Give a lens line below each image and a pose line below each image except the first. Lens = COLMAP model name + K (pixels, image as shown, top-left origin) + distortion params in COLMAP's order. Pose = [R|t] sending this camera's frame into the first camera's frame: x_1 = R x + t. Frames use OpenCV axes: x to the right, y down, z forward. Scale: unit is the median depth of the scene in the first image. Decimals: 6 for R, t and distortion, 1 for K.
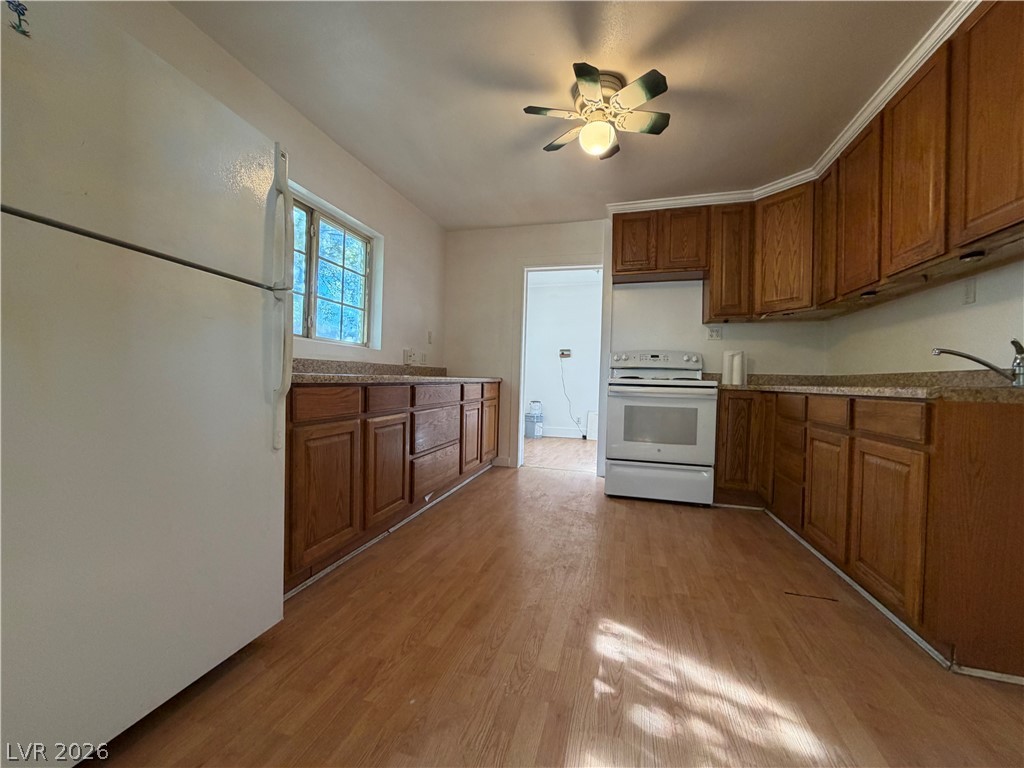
lens RADIAL K [[406.8, 0, 510.2], [0, 406.8, 384.1], [0, 0, 1]] dist [0.005540, 0.000133]
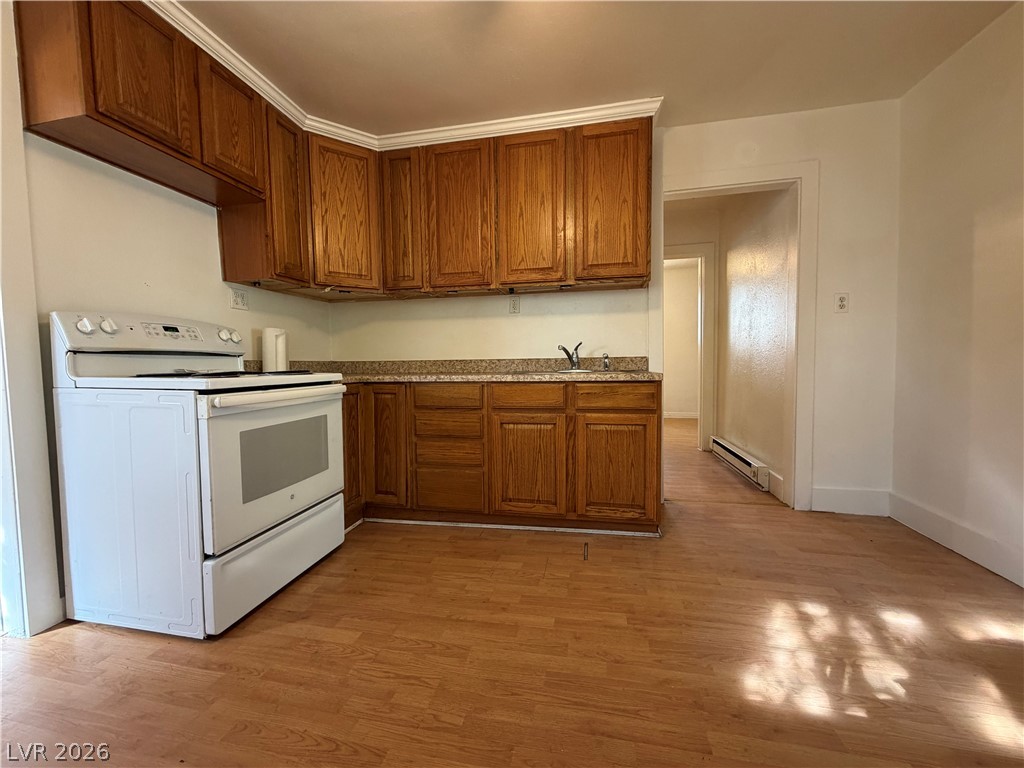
lens RADIAL K [[406.8, 0, 510.2], [0, 406.8, 384.1], [0, 0, 1]] dist [0.005540, 0.000133]
pose [[-0.071090, -0.075196, 0.994631, -0.230730], [0.020303, 0.996839, 0.076814, -0.036873], [-0.997263, 0.025655, -0.069339, 0.751662]]
